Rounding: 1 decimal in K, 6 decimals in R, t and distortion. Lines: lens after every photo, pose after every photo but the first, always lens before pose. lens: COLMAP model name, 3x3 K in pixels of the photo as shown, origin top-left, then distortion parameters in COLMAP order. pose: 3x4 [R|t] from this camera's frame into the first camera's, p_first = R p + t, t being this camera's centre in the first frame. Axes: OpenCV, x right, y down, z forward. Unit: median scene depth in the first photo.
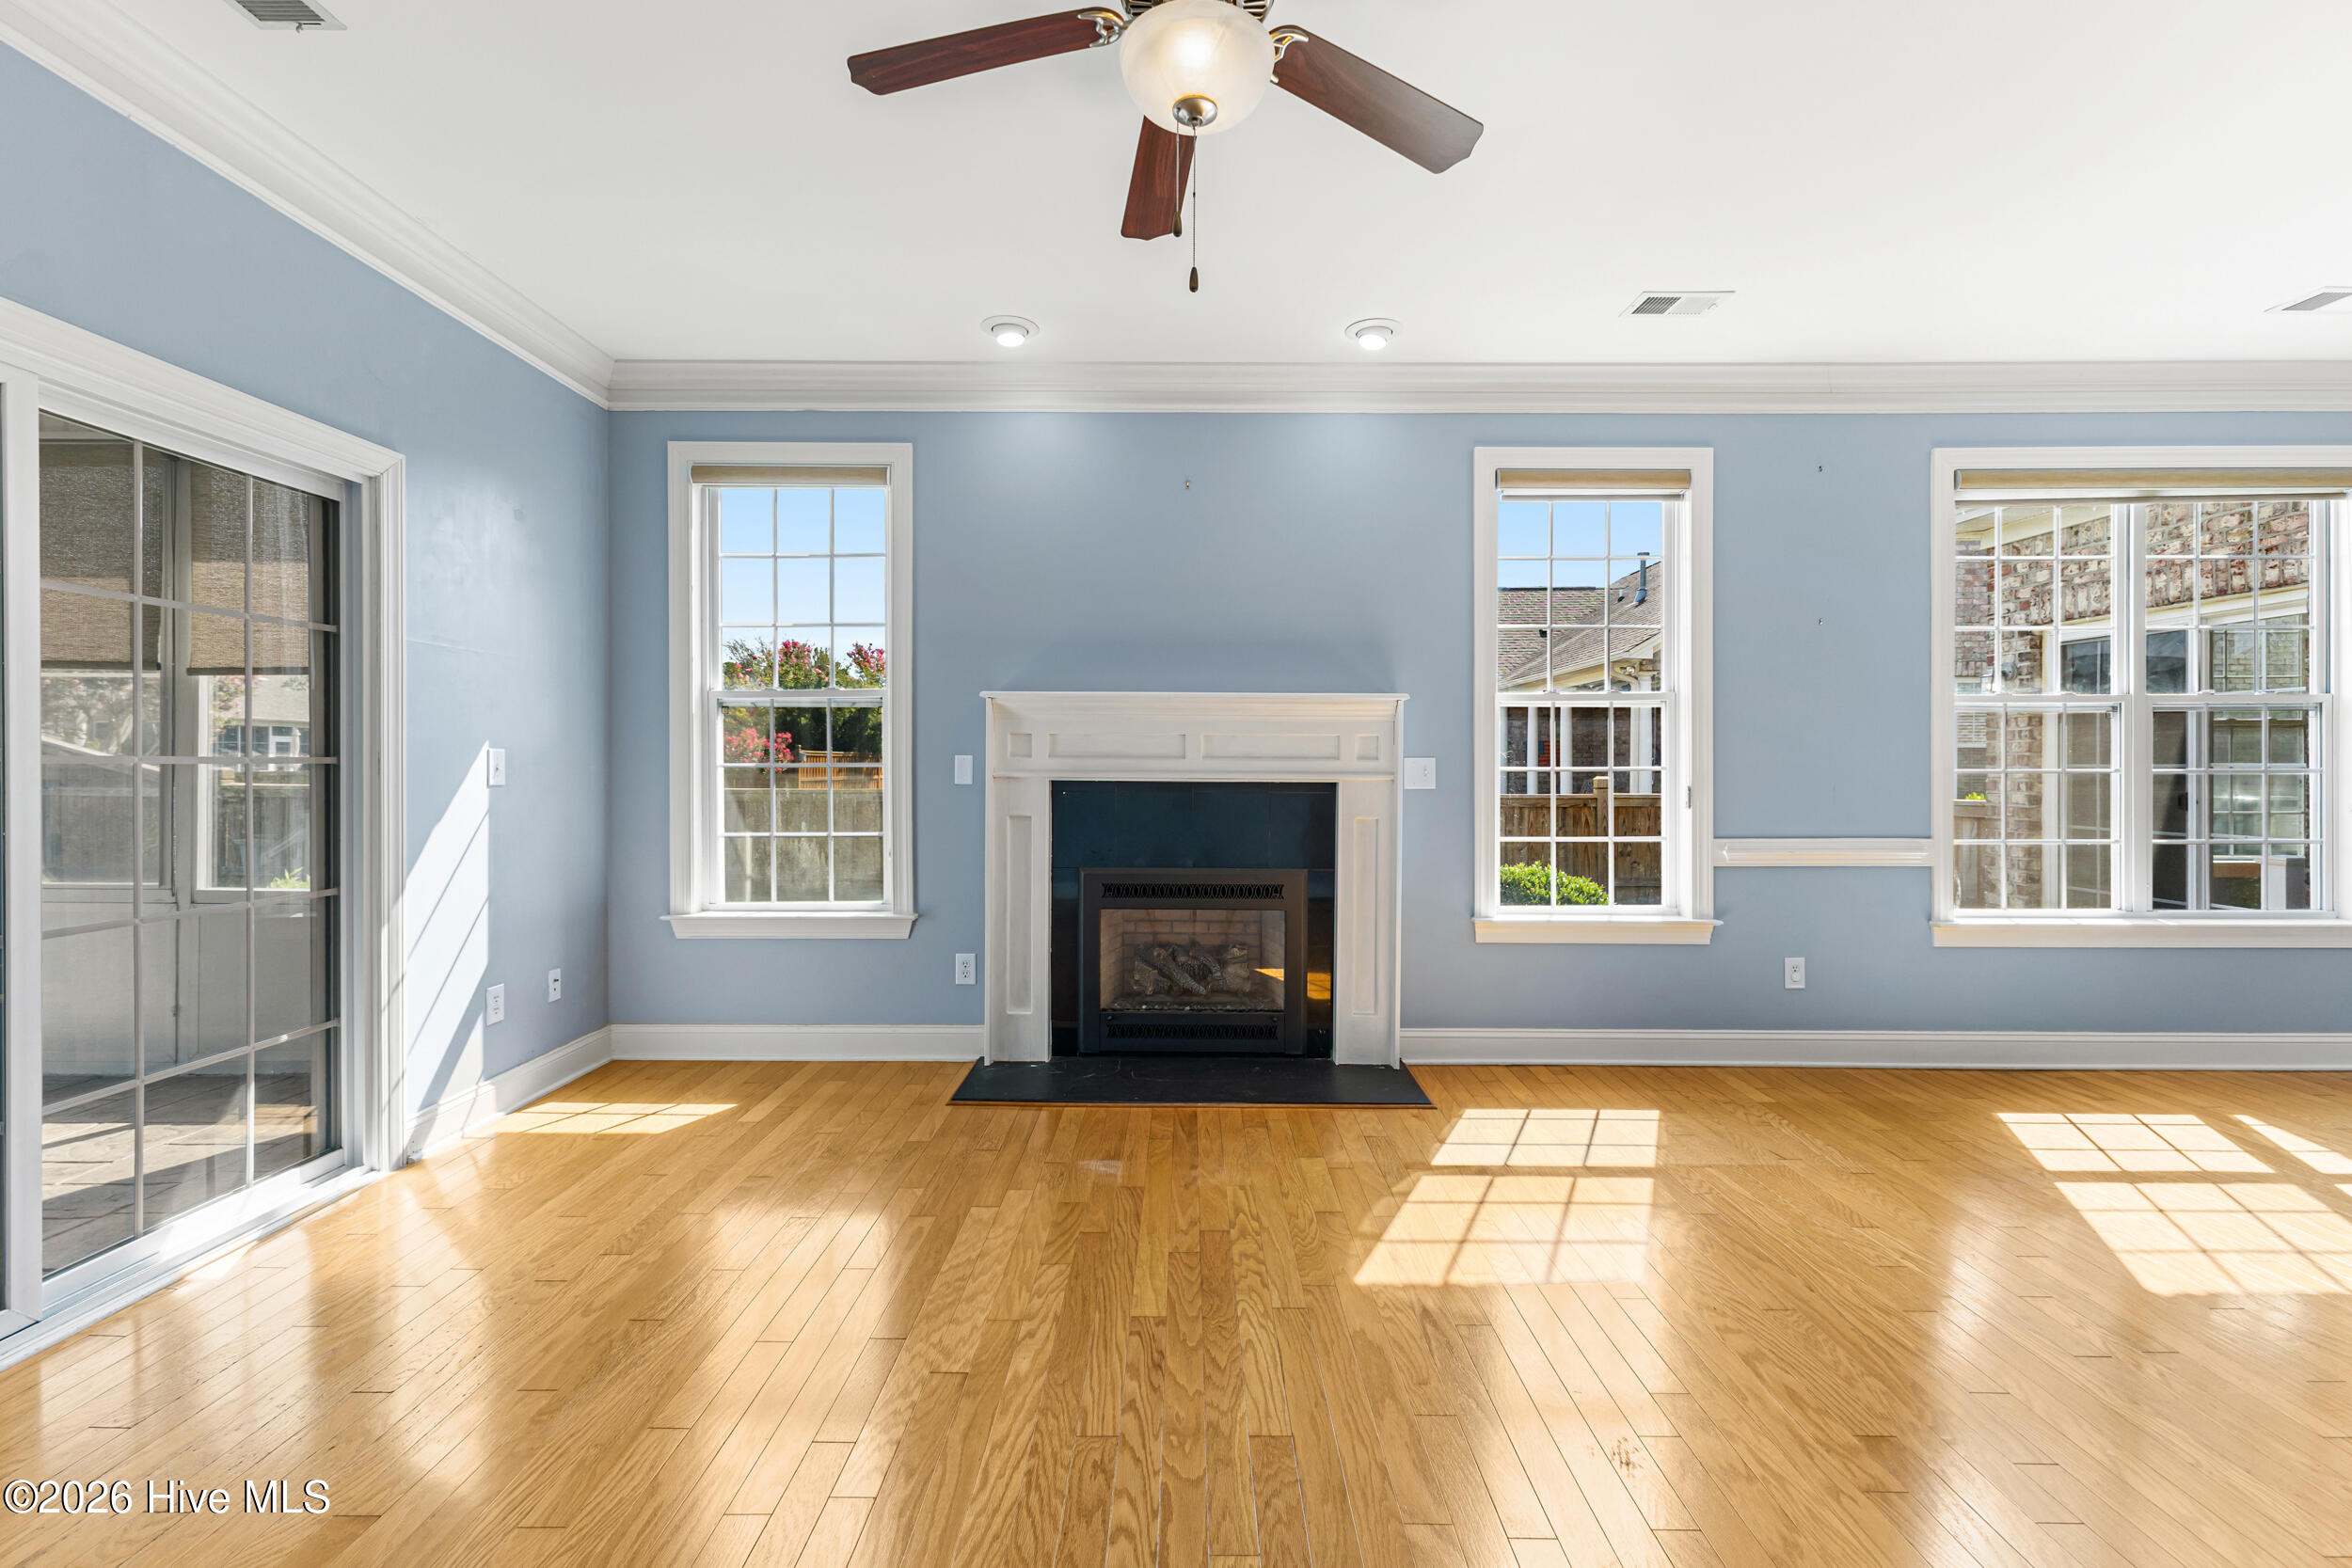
lens RADIAL K [[1016.1, 0, 1187.7], [0, 1016.1, 767.7], [0, 0, 1]] dist [0.010245, -0.001782]
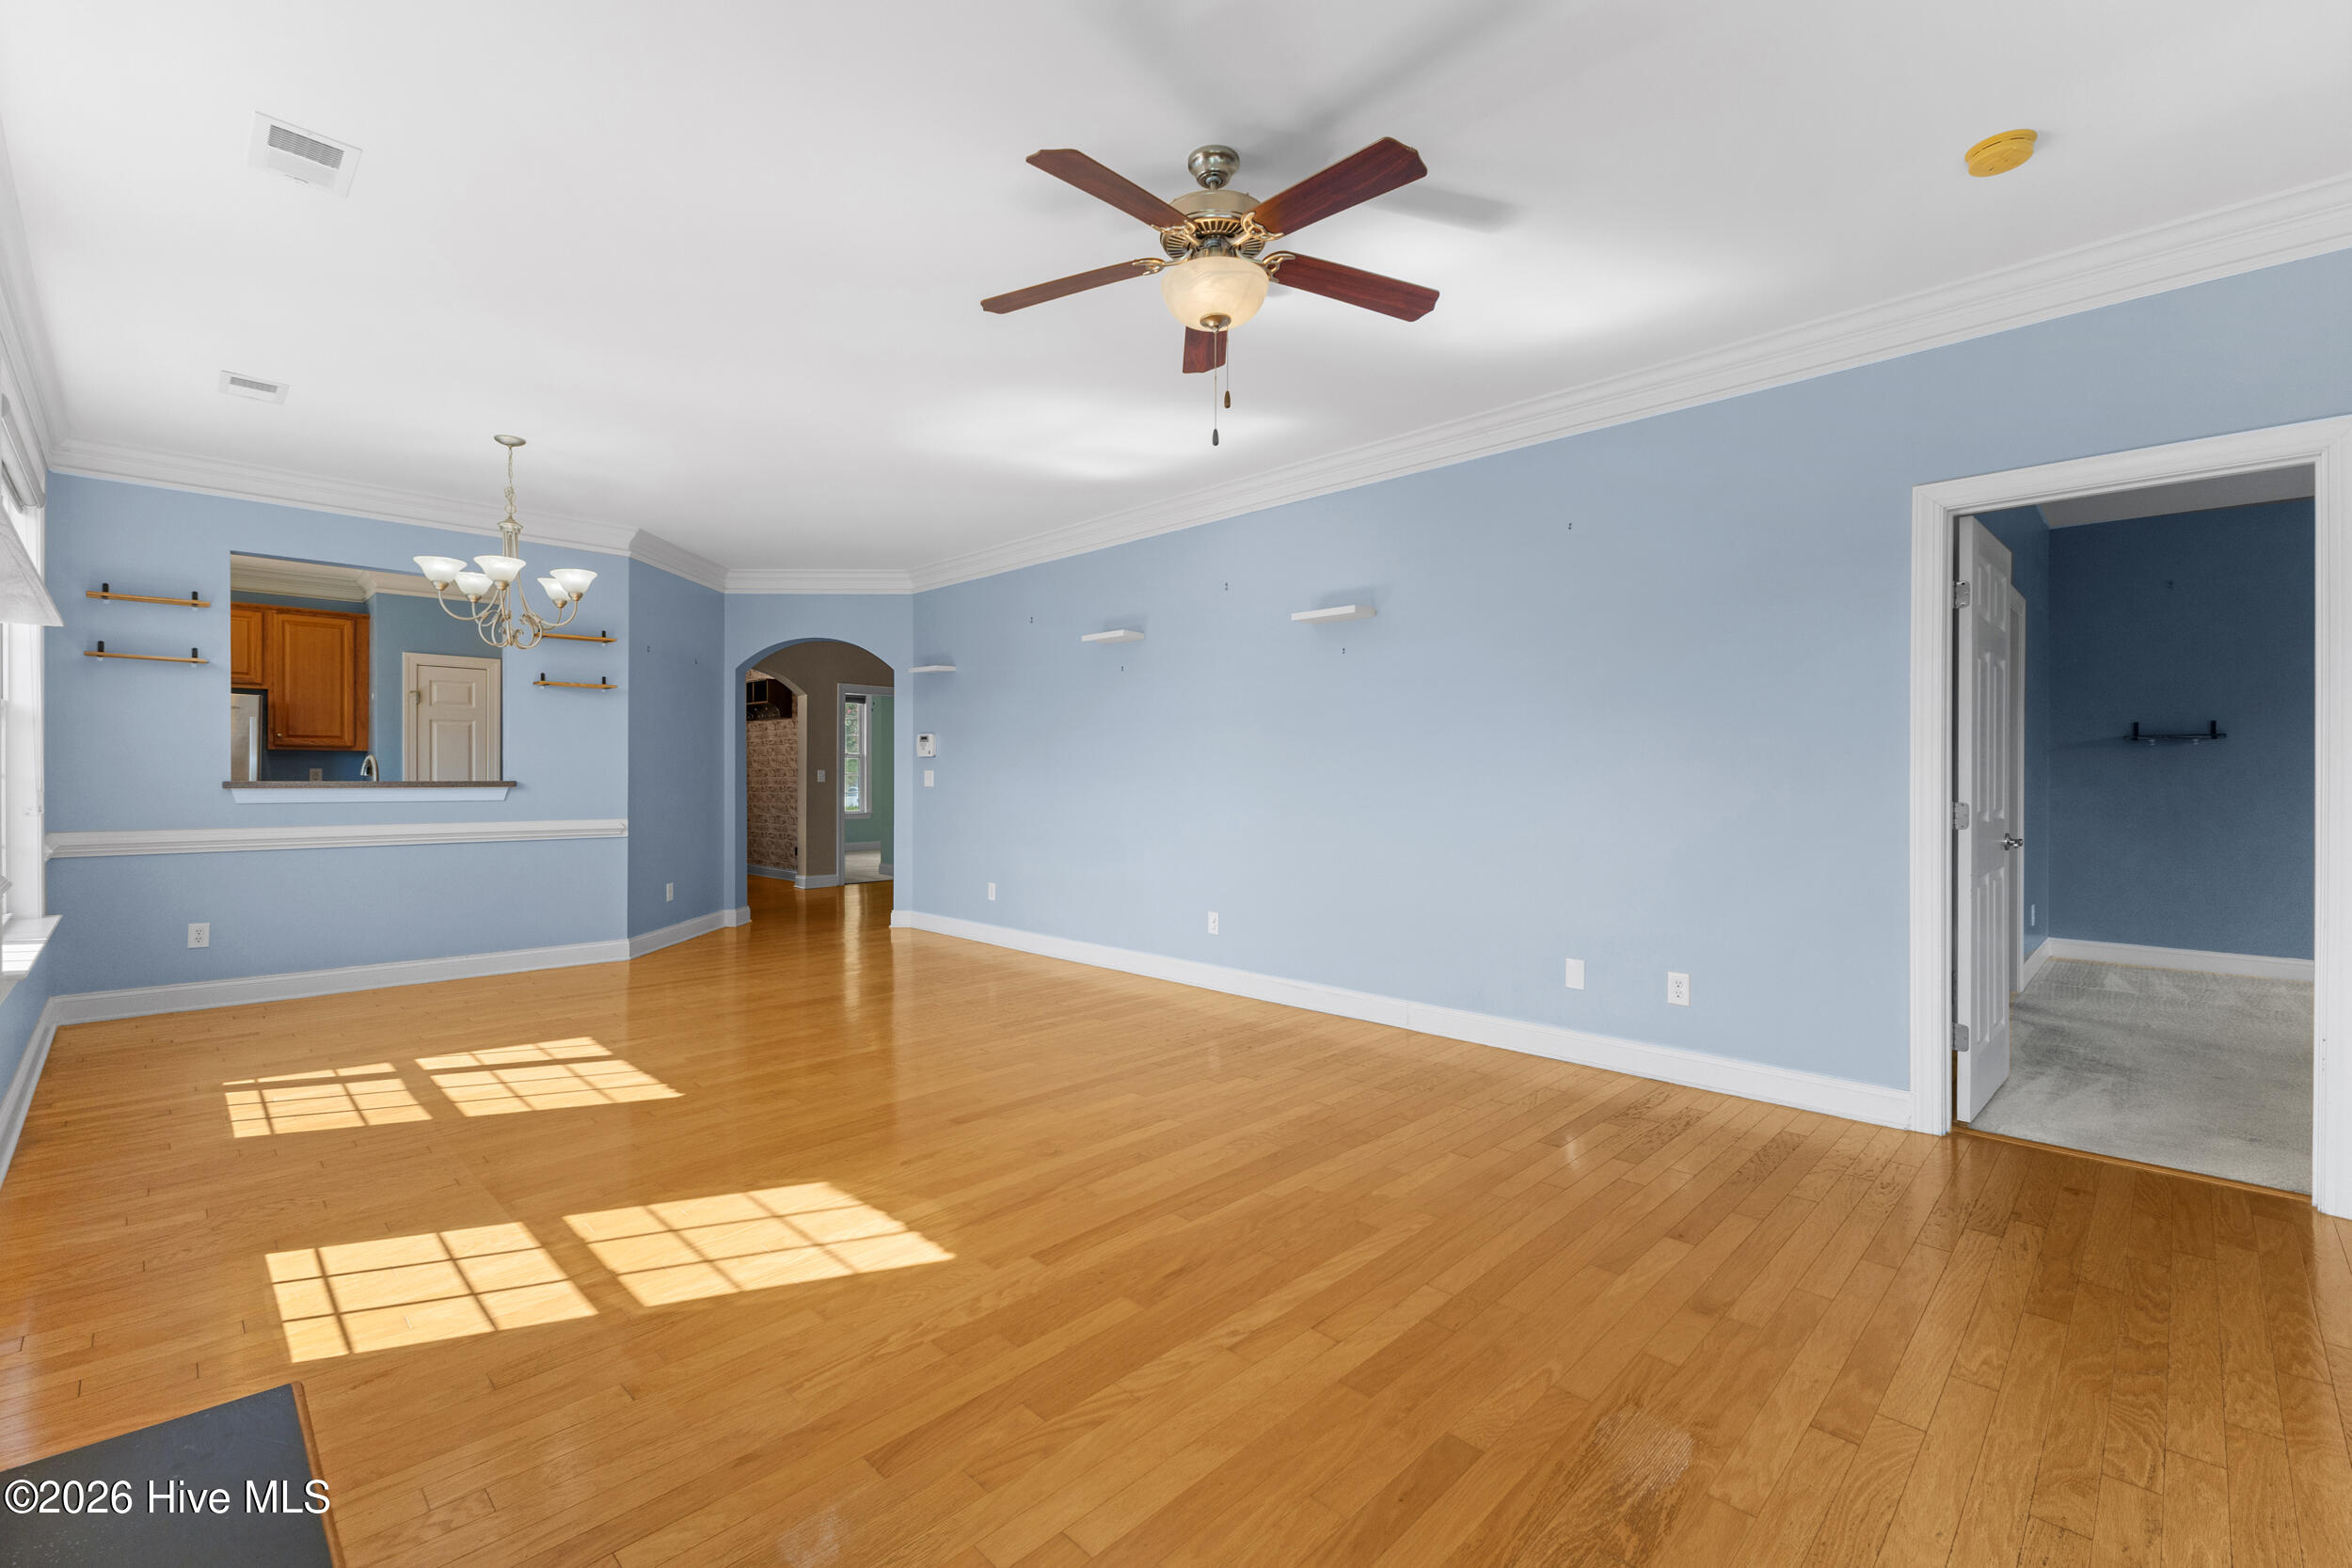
lens RADIAL K [[1016.1, 0, 1176.0], [0, 1016.1, 779.8], [0, 0, 1]] dist [0.010245, -0.001782]
pose [[-0.712195, -0.008569, 0.701930, -0.437078], [-0.000651, 0.999933, 0.011546, -0.004864], [-0.701982, 0.007766, -0.712153, 0.935545]]
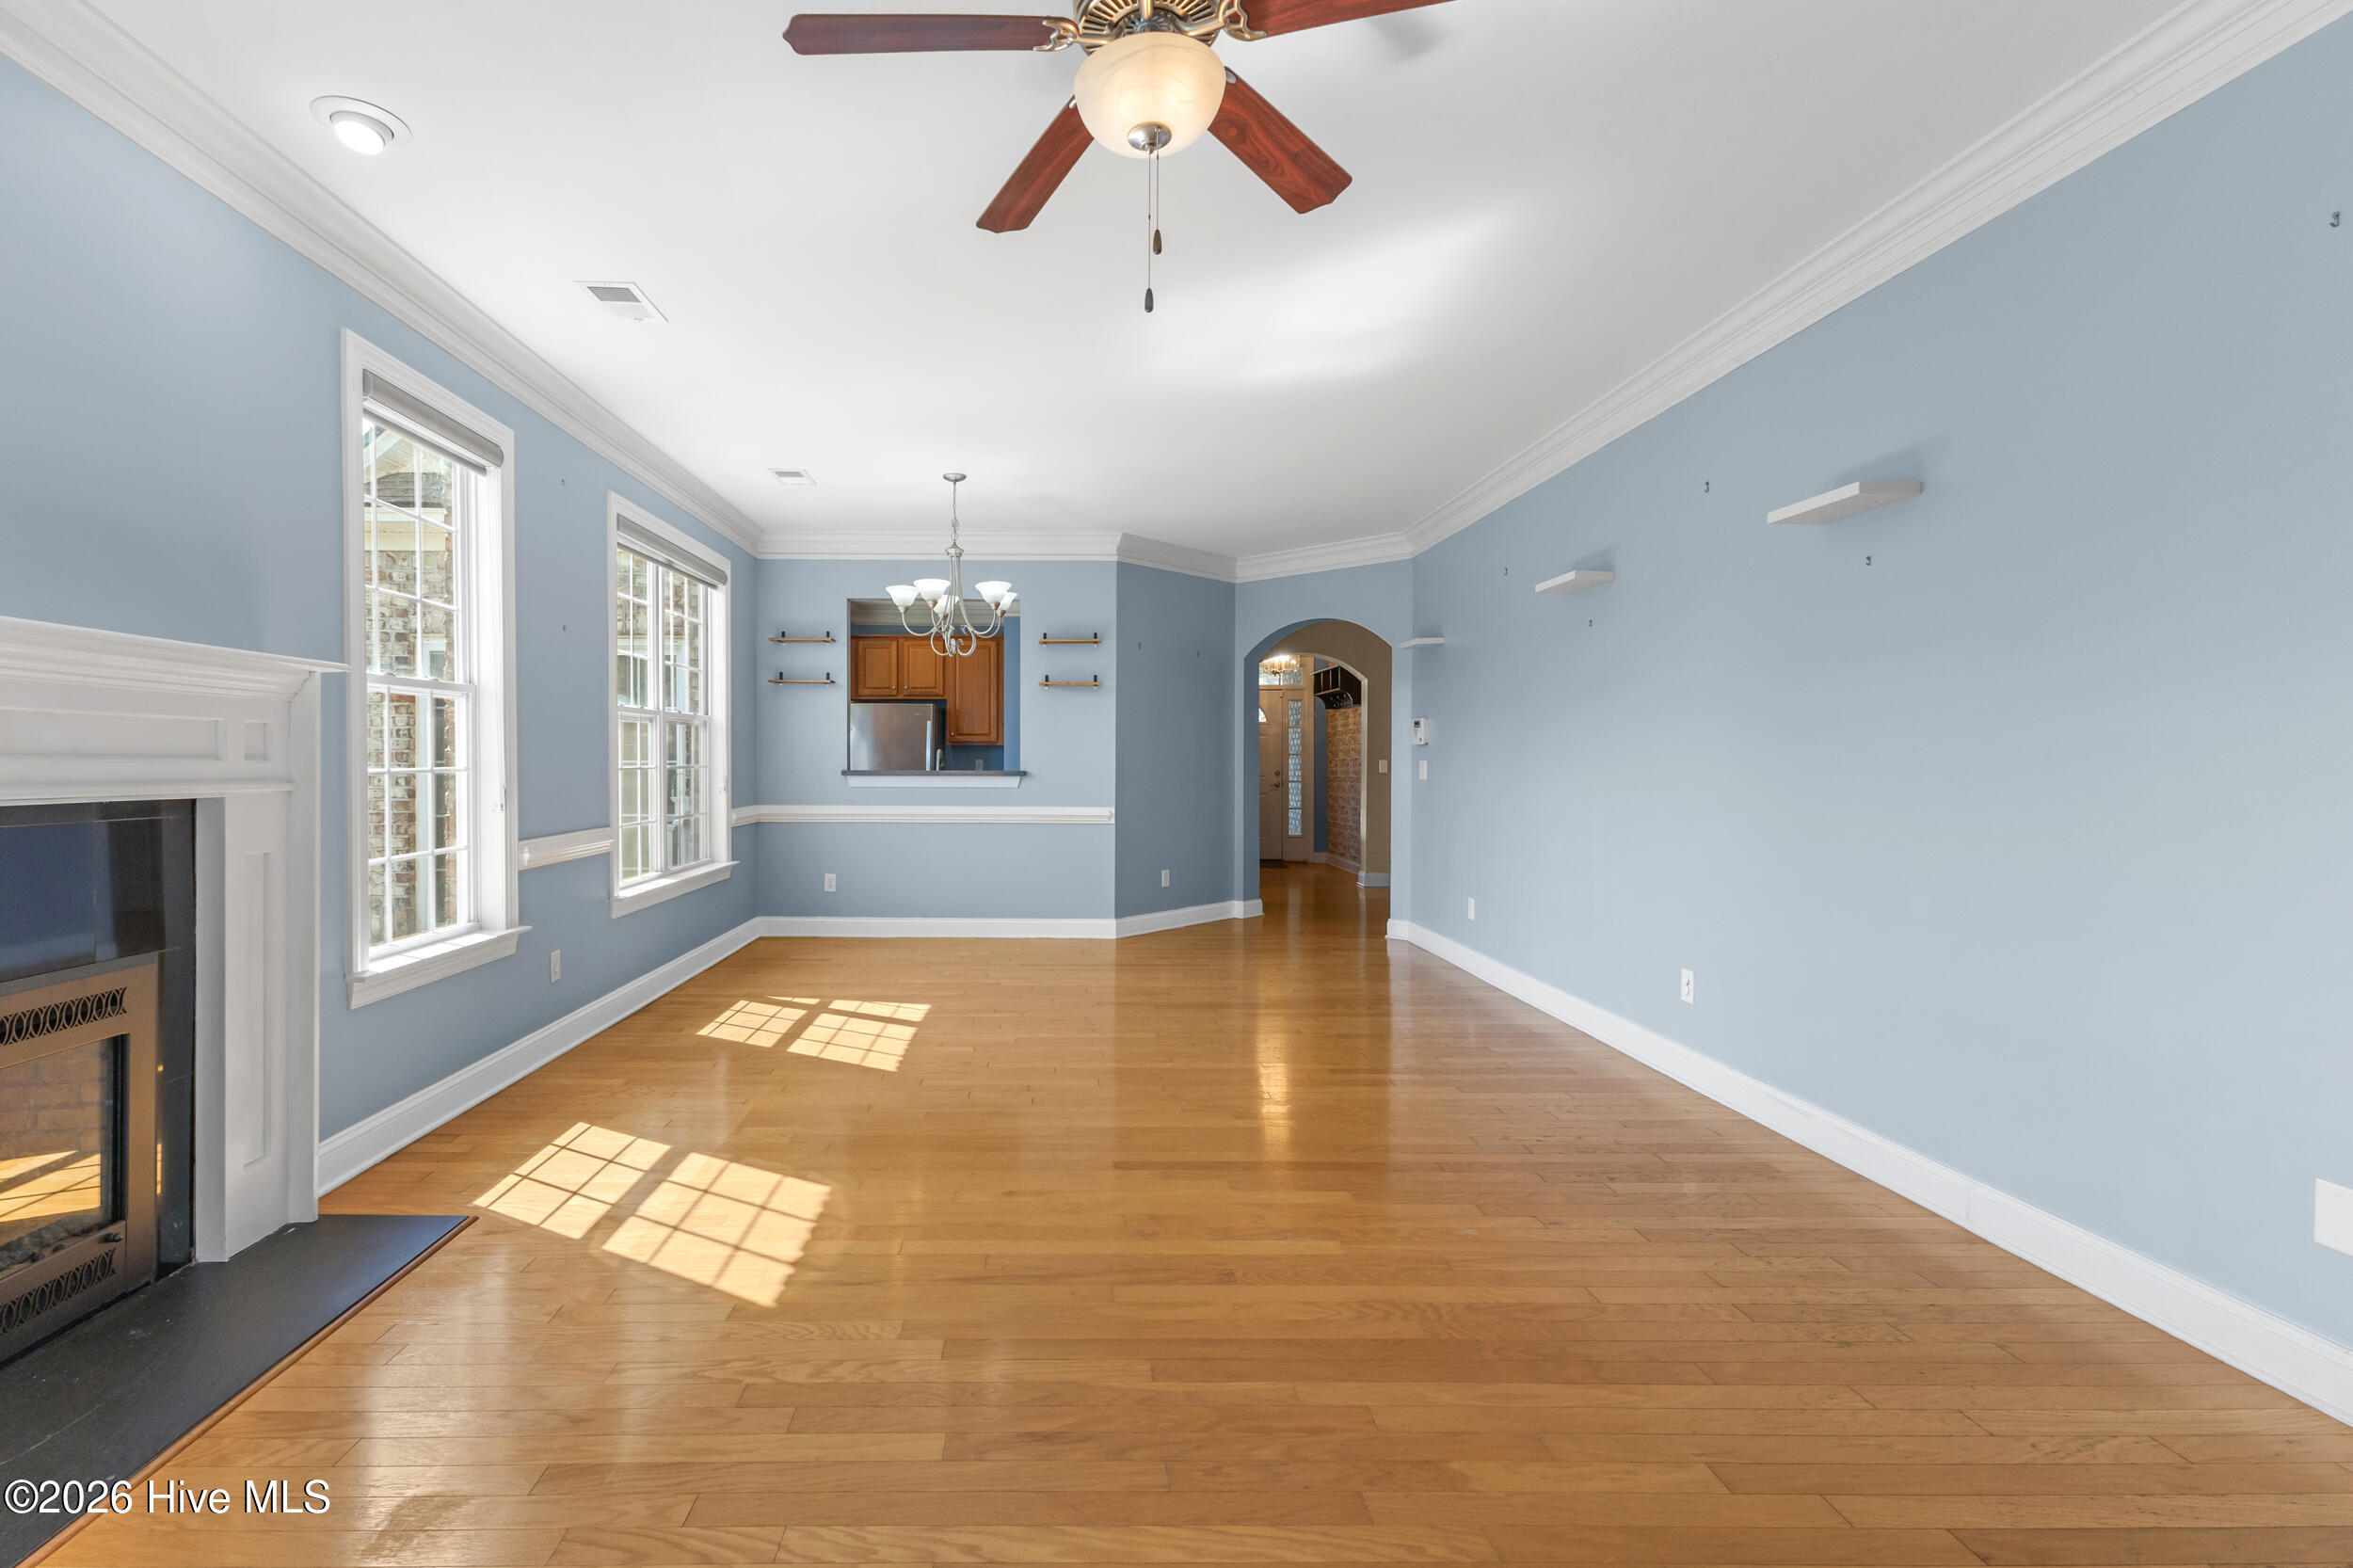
lens RADIAL K [[1062.6, 0, 1062.0], [0, 1062.6, 771.1], [0, 0, 1]] dist [0.006350, 0.000953]
pose [[-0.006335, -0.012676, 0.999900, -0.484892], [0.003236, 0.999914, 0.012696, -0.007316], [-0.999975, 0.003316, -0.006293, 0.496622]]
